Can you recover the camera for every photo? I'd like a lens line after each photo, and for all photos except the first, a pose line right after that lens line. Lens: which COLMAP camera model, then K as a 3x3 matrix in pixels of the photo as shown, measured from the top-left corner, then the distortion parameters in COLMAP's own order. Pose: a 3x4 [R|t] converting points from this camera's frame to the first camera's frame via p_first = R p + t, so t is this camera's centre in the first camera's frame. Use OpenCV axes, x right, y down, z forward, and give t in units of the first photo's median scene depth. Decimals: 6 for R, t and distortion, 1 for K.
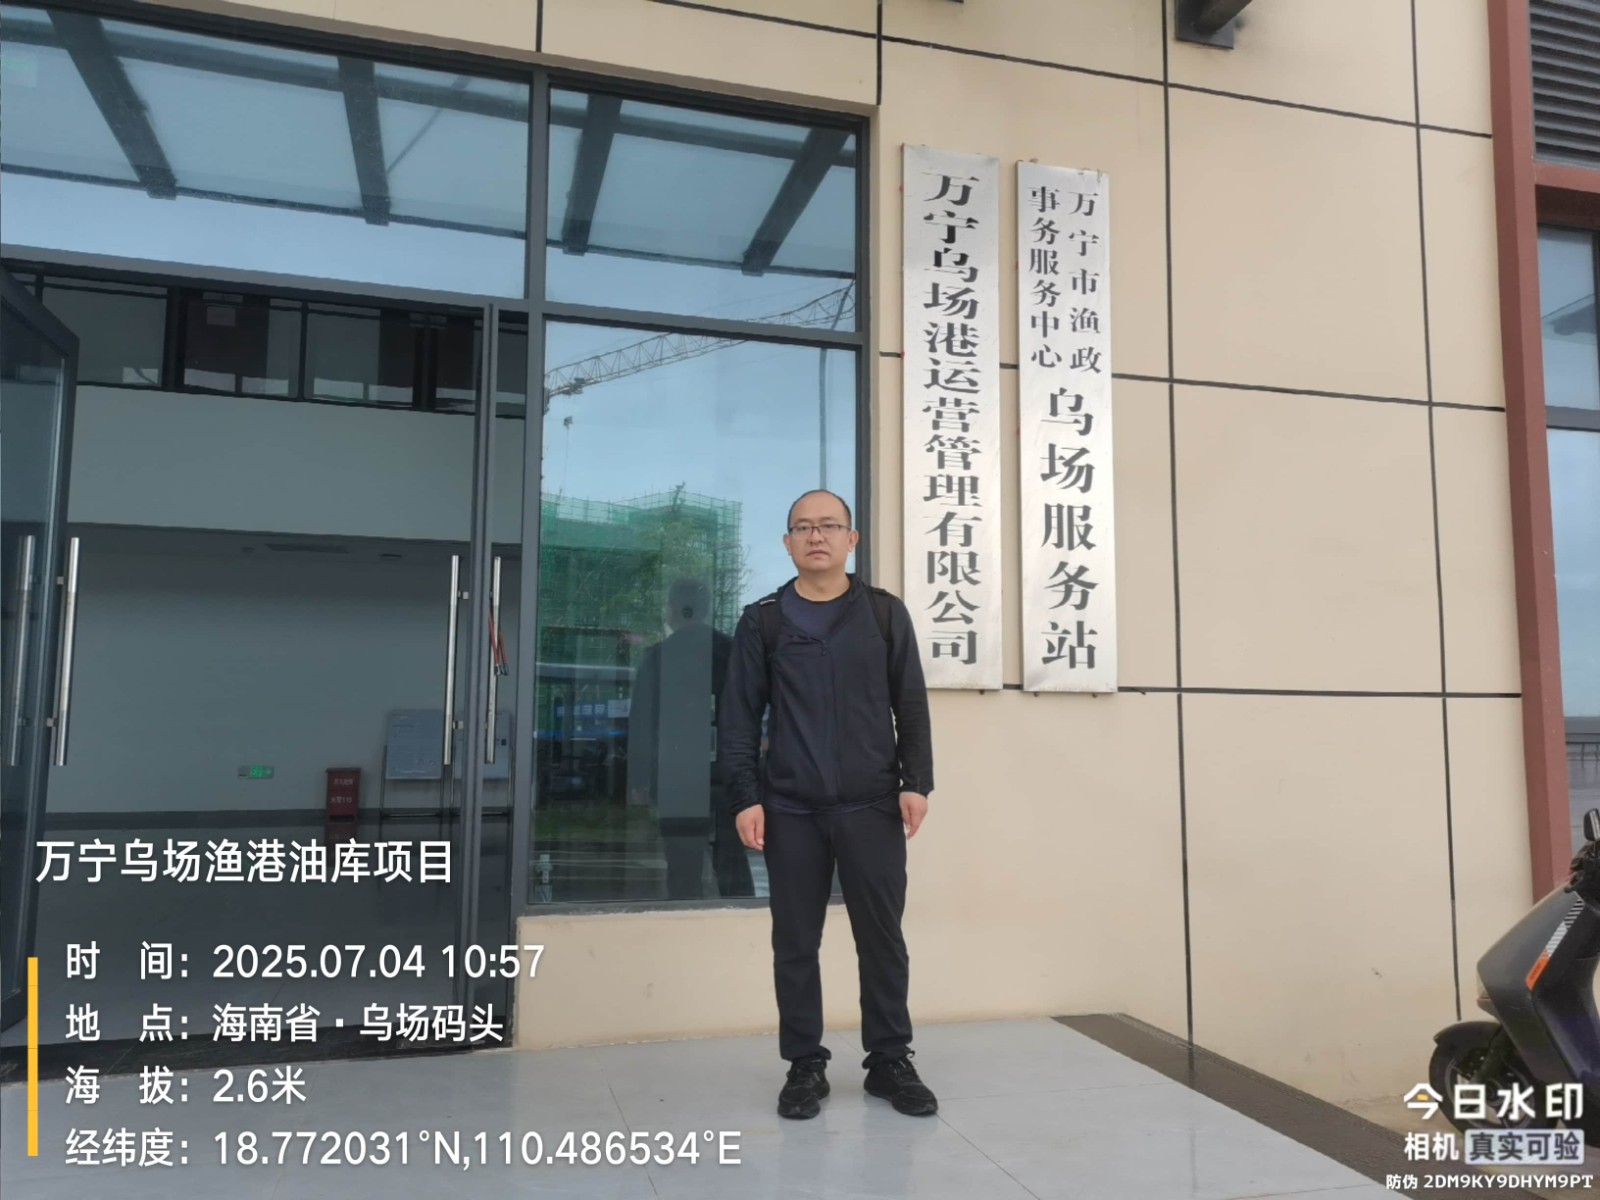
lens RADIAL K [[1200.6, 0, 803.5], [0, 1200.6, 600.2], [0, 0, 1]] dist [-0.006466, -0.021407]
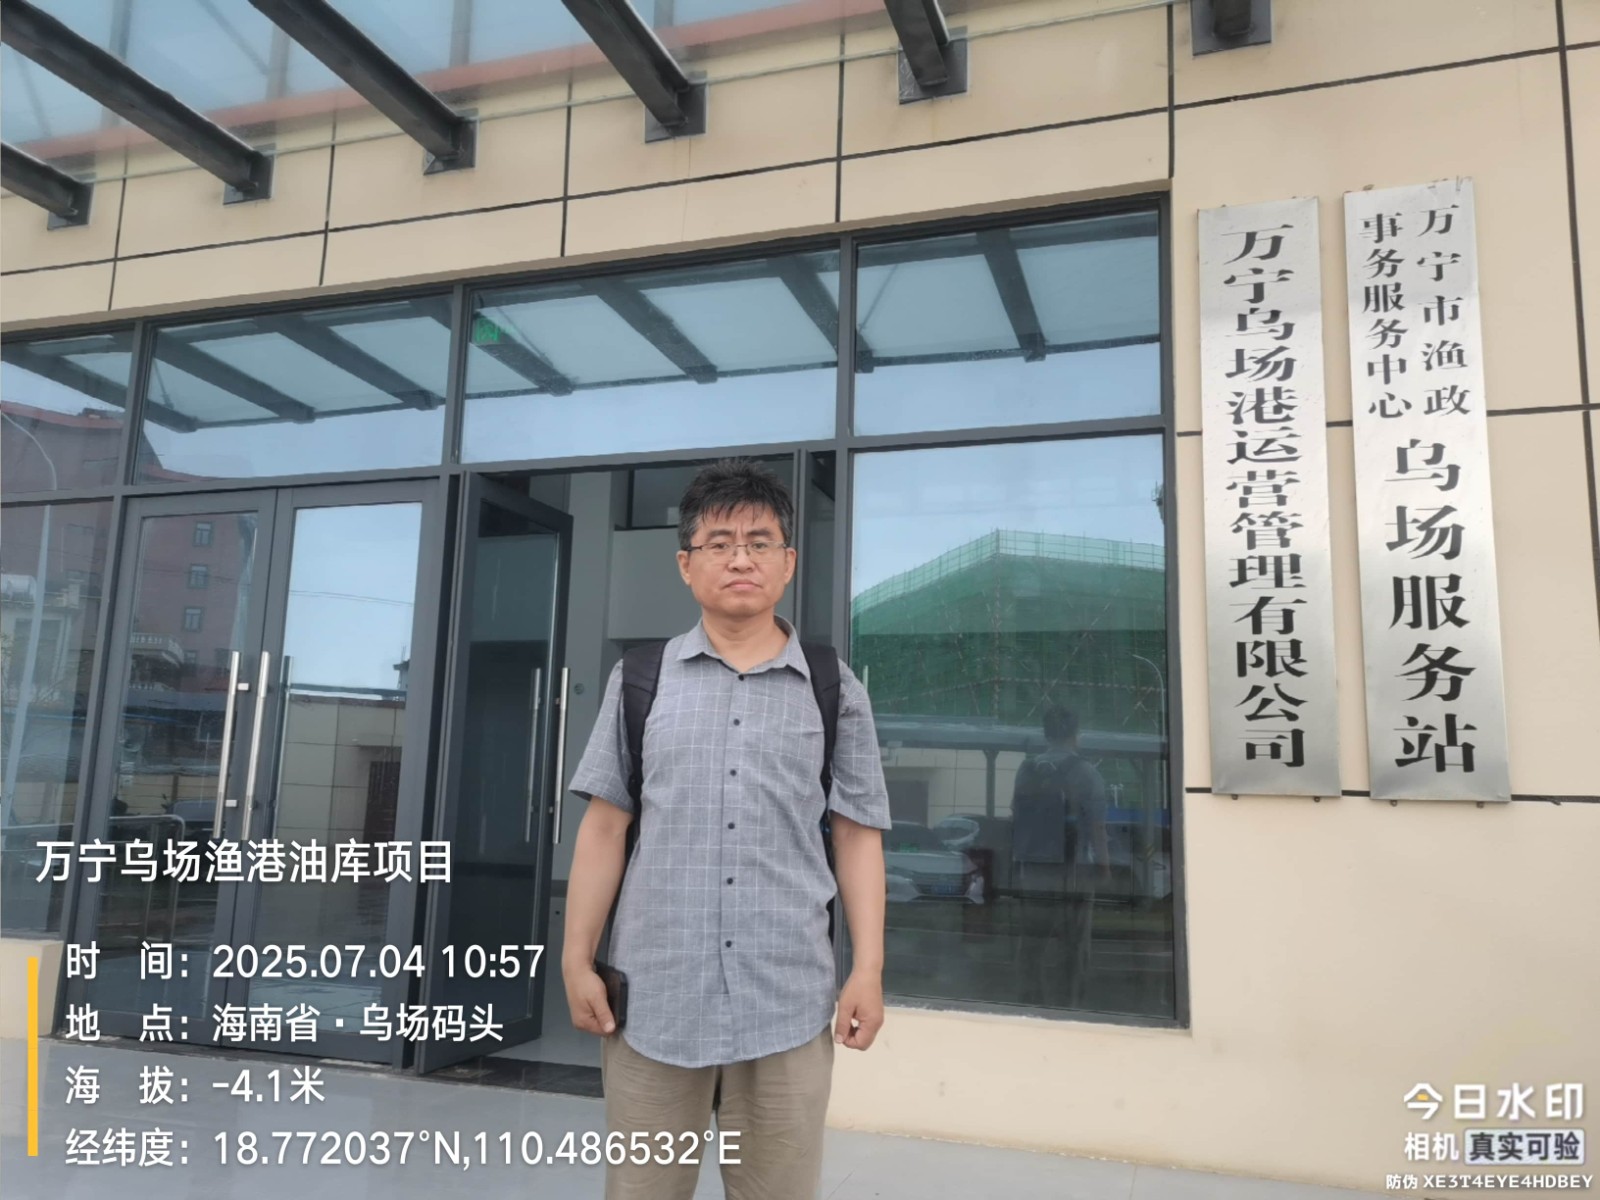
lens RADIAL K [[1200.6, 0, 798.8], [0, 1200.6, 604.5], [0, 0, 1]] dist [-0.006466, -0.021407]
pose [[0.821633, -0.073667, -0.565236, 0.334406], [0.032452, 0.996051, -0.082642, -0.004522], [0.569092, 0.049559, 0.820779, 0.064372]]
